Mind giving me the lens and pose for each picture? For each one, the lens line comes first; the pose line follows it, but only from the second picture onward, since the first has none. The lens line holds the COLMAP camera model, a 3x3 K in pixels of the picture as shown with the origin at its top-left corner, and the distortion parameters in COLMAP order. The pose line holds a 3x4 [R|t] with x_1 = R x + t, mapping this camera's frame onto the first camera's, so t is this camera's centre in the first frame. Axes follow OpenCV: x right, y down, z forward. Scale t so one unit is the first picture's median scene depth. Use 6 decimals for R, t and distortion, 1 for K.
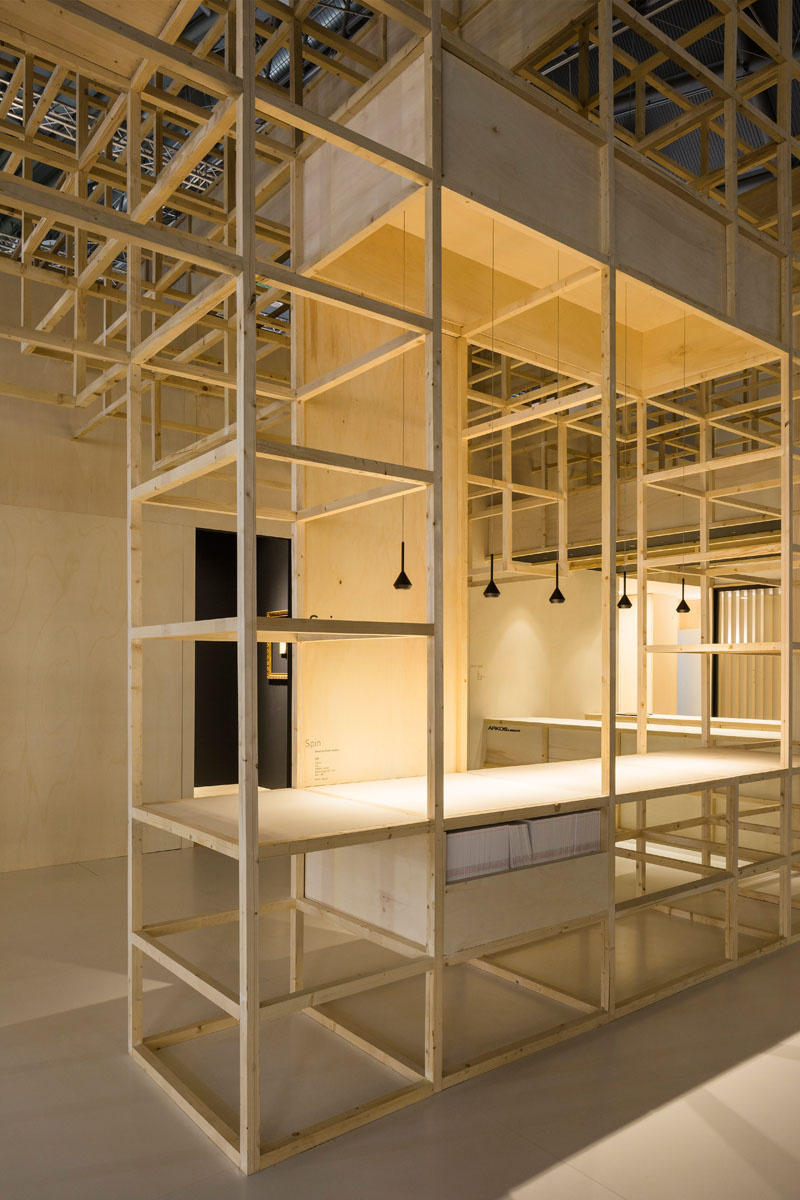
lens RADIAL K [[827.3, 0, 408.3], [0, 827.3, 575.2], [0, 0, 1]] dist [0.009887, 0.002221]
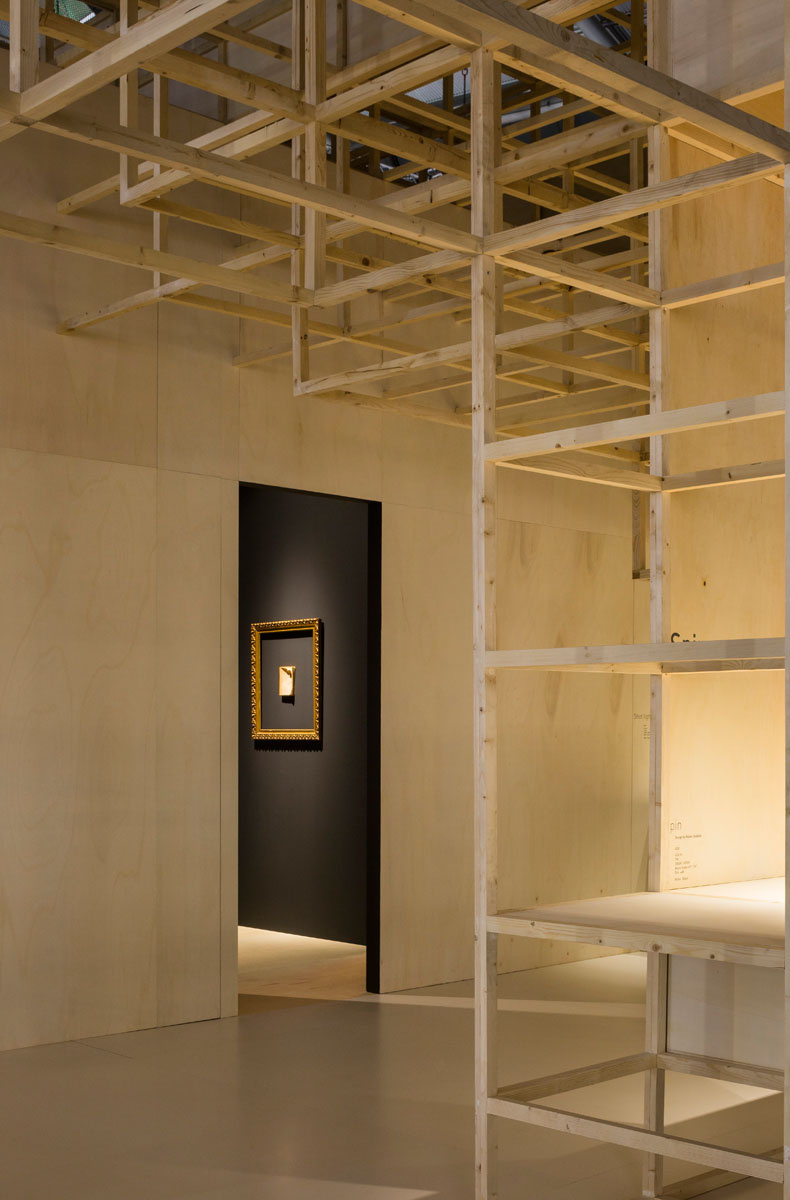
lens RADIAL K [[1544.5, 0, 395.7], [0, 1544.5, 601.2], [0, 0, 1]] dist [-0.055936, 0.000000]
pose [[0.994991, 0.006528, 0.099756, -0.465173], [-0.009603, 0.999492, 0.030378, -0.012819], [-0.099507, -0.031184, 0.994548, -0.205390]]
